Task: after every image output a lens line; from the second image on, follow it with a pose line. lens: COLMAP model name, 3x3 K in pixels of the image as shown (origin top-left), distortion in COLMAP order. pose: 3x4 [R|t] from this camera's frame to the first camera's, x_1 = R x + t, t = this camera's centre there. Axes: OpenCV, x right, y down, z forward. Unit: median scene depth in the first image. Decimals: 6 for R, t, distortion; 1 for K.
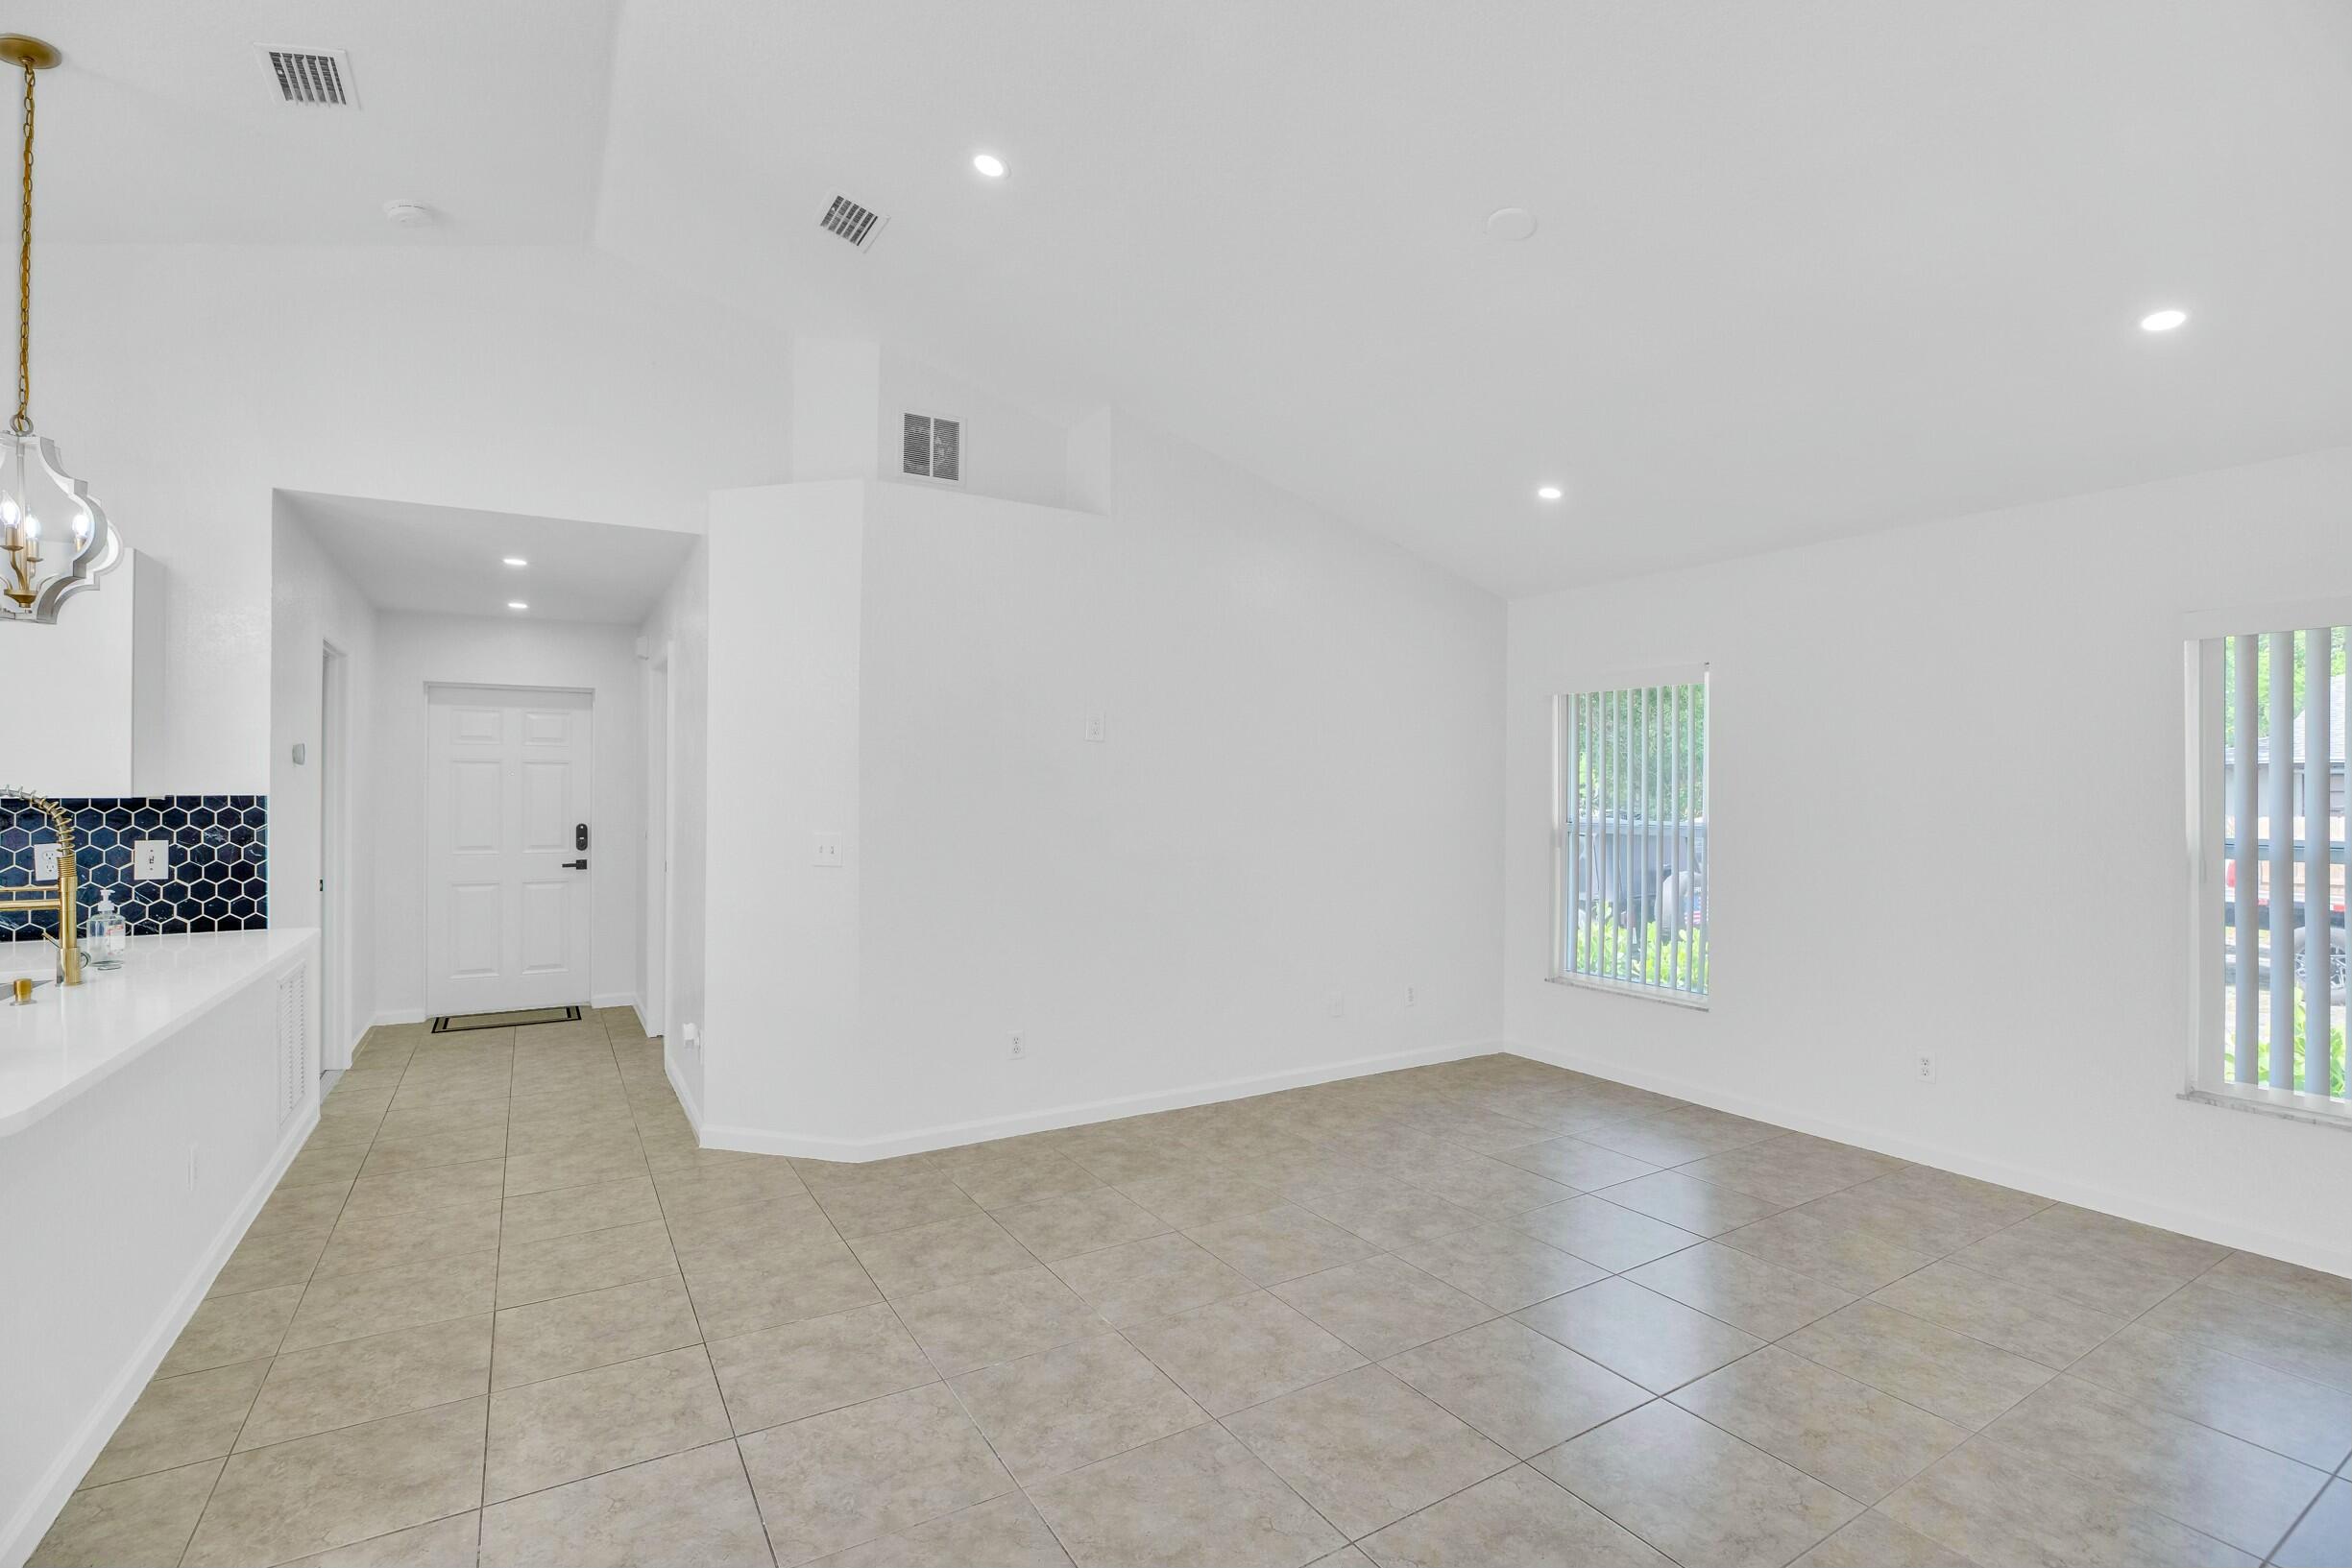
lens RADIAL K [[1079.6, 0, 1182.9], [0, 1079.6, 784.1], [0, 0, 1]] dist [-0.044878, 0.013559]
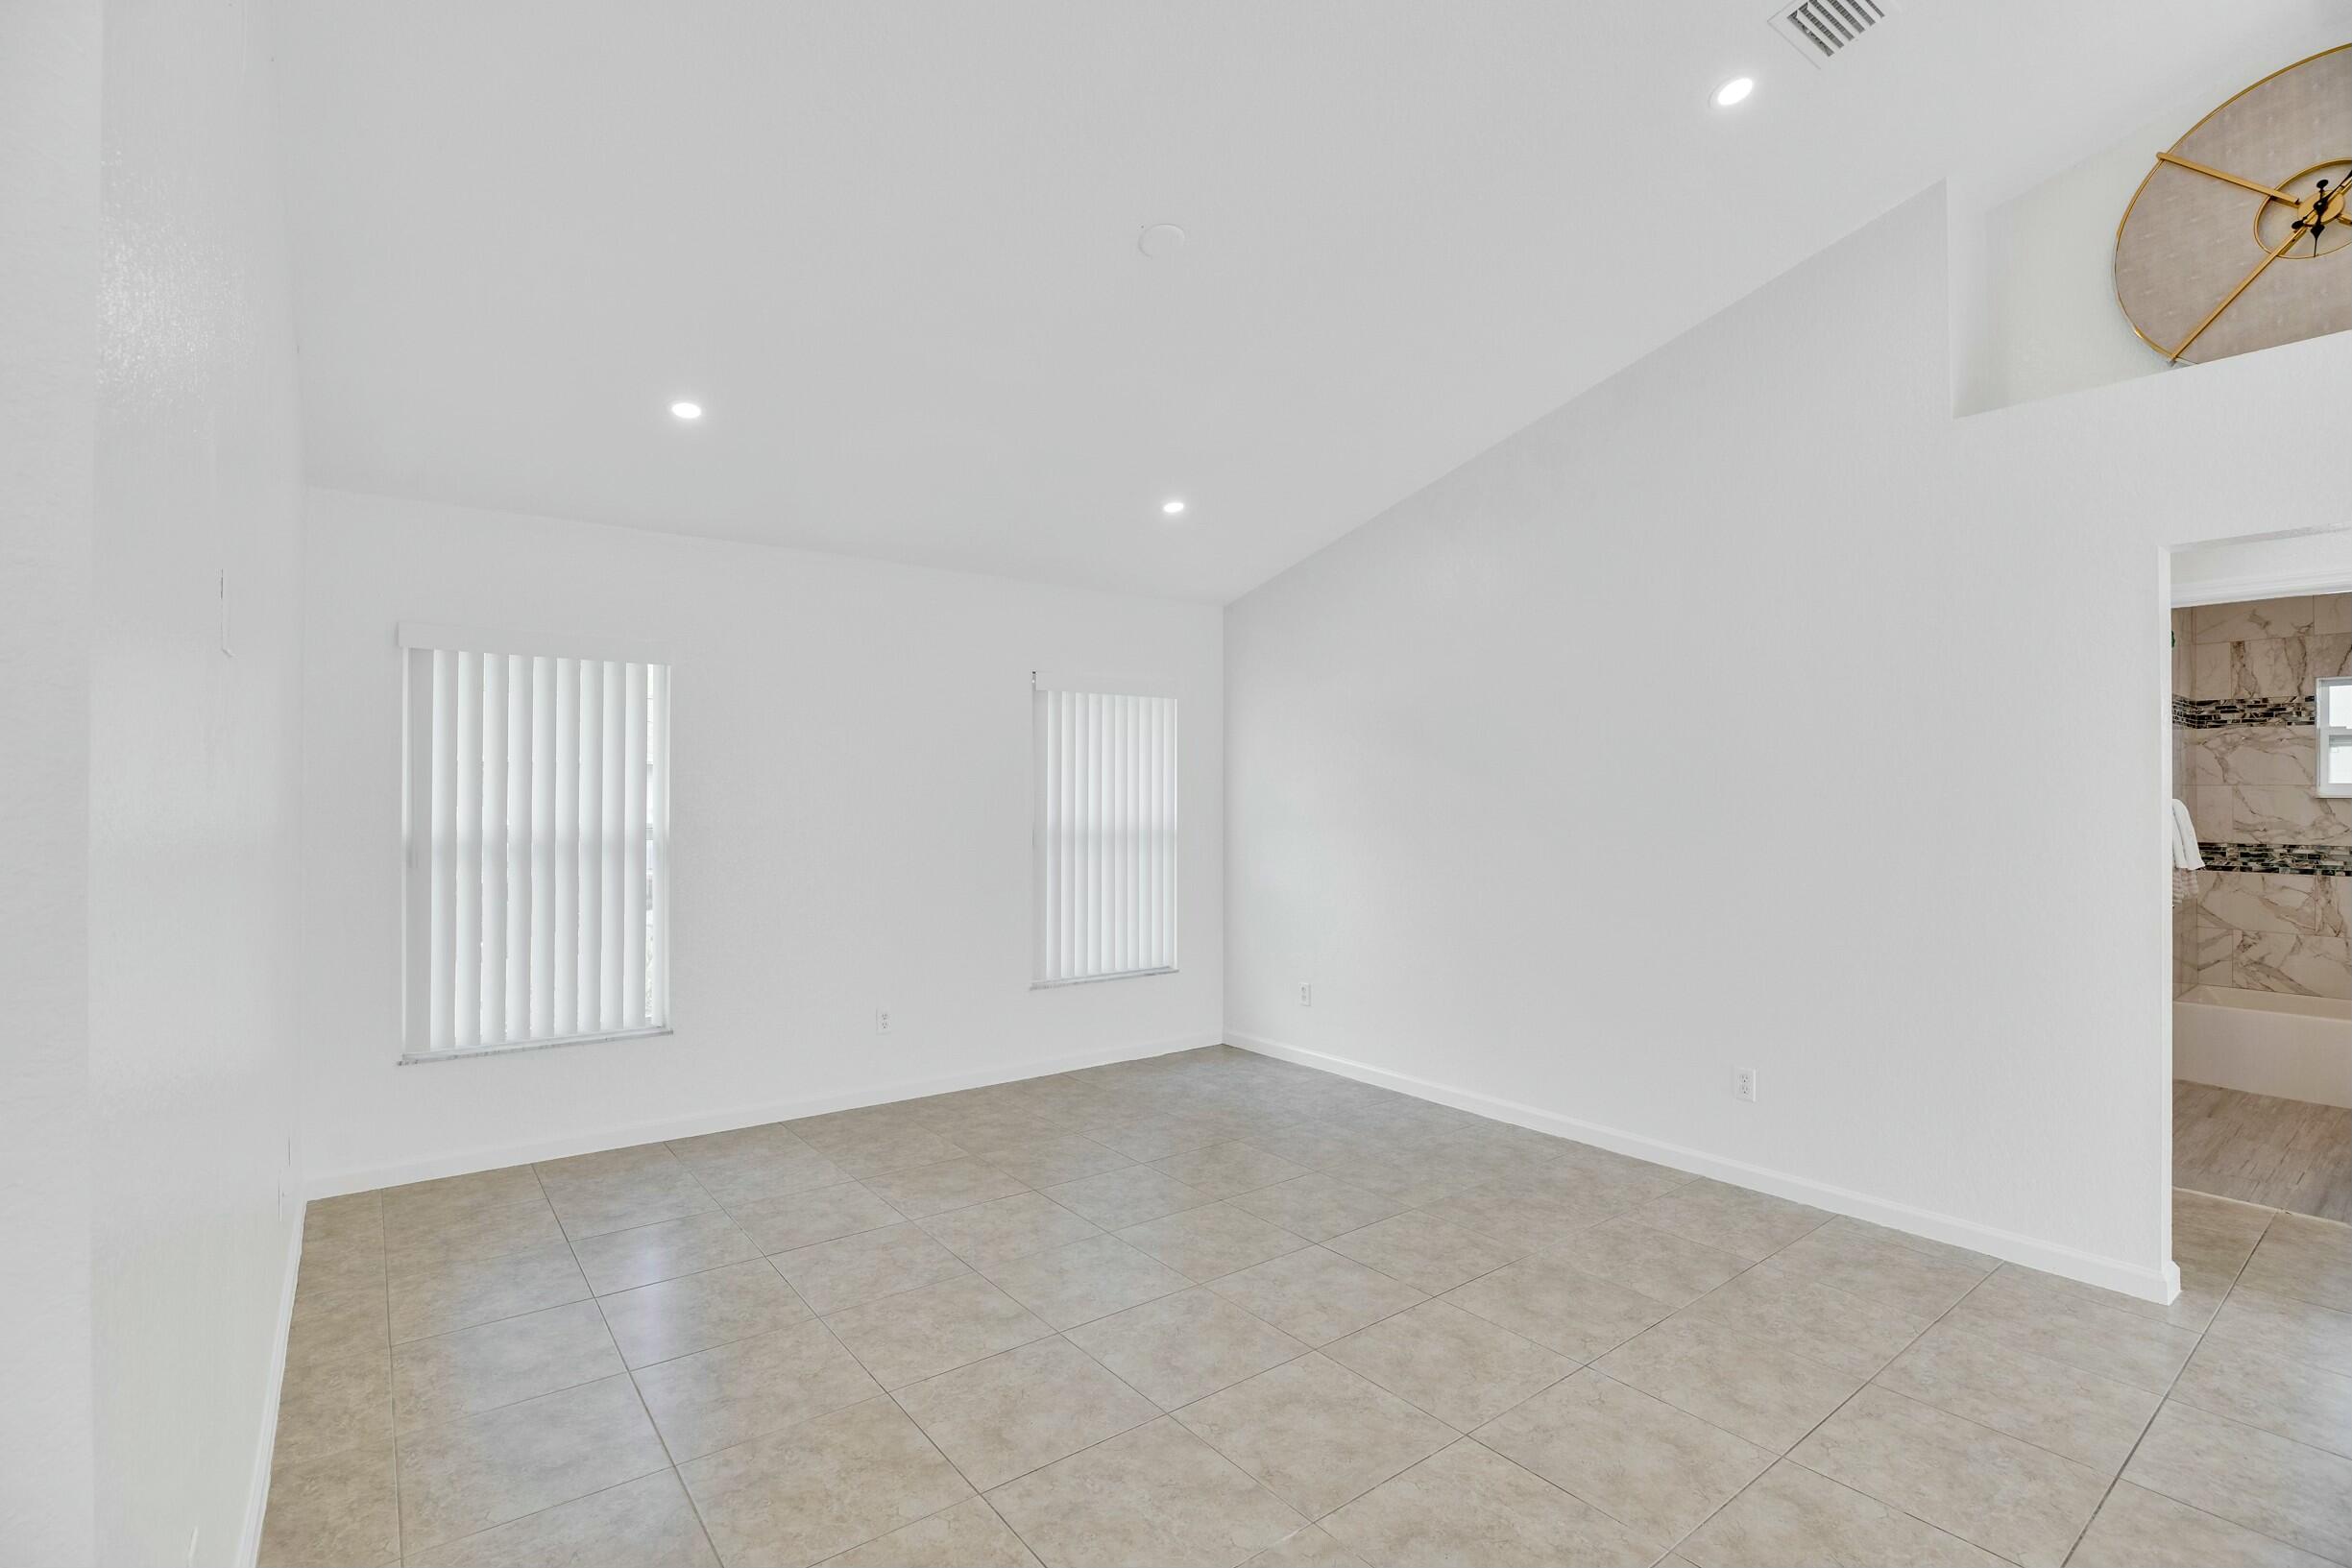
lens RADIAL K [[1079.6, 0, 1183.3], [0, 1079.6, 782.4], [0, 0, 1]] dist [-0.044878, 0.013559]
pose [[-0.109258, 0.003917, 0.994006, -0.607109], [-0.010047, 0.999937, -0.005045, 0.002608], [-0.993963, -0.010538, -0.109211, 0.910794]]
